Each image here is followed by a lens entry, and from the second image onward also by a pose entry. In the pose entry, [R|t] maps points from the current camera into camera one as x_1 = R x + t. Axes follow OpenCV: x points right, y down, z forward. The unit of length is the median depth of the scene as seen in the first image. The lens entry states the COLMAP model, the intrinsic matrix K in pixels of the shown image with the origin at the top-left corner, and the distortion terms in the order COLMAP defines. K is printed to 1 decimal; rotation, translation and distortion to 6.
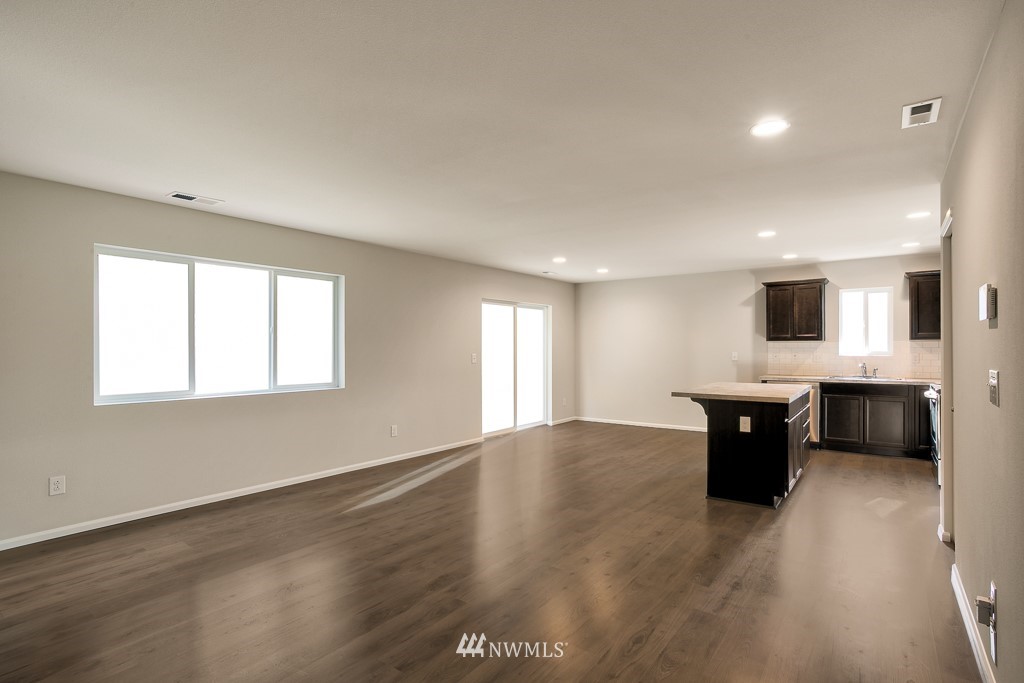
lens RADIAL K [[508.2, 0, 509.0], [0, 508.2, 352.4], [0, 0, 1]] dist [-0.044294, 0.000390]
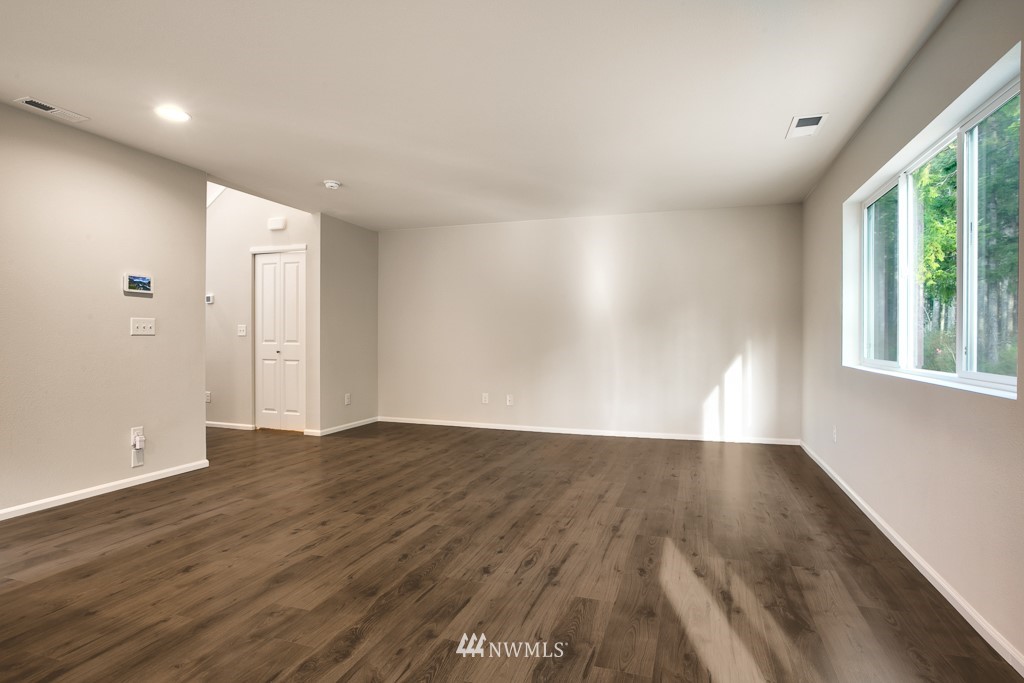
lens RADIAL K [[493.3, 0, 526.5], [0, 493.3, 344.6], [0, 0, 1]] dist [-0.023744, 0.001579]
pose [[-0.943706, 0.002850, -0.330774, 0.073992], [-0.003562, 0.999817, 0.018779, 0.043146], [0.330767, 0.018900, -0.943523, 1.475795]]
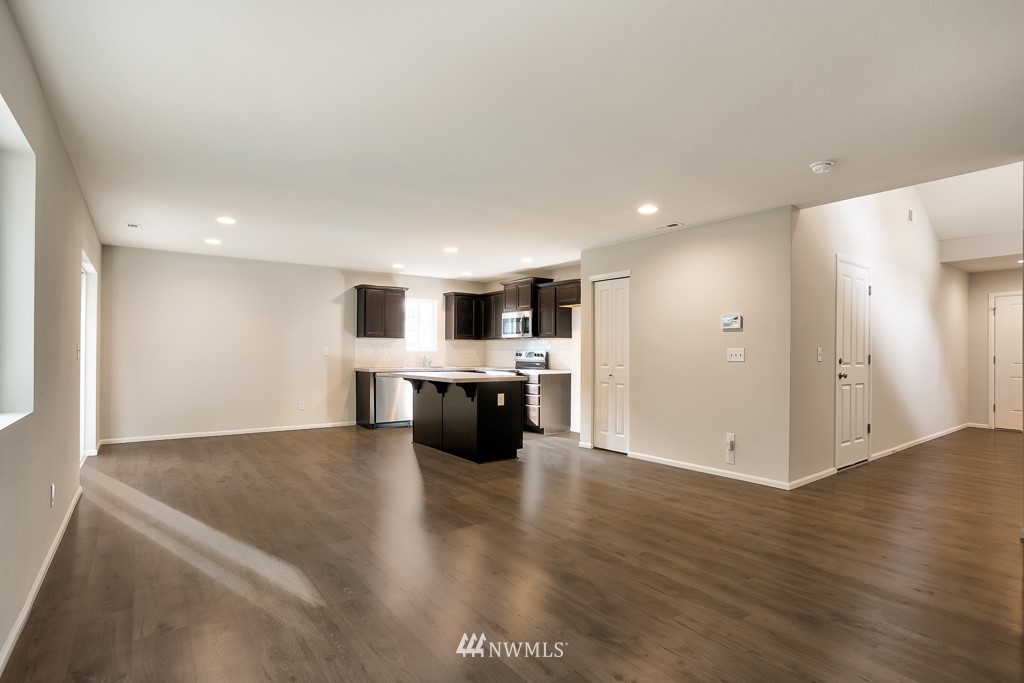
lens RADIAL K [[518.0, 0, 528.1], [0, 518.0, 344.8], [0, 0, 1]] dist [-0.021616, 0.001463]
pose [[0.246026, 0.021927, 0.969015, -0.809067], [0.002065, 0.999730, -0.023147, 0.033489], [-0.969261, 0.007696, 0.245914, 0.599787]]
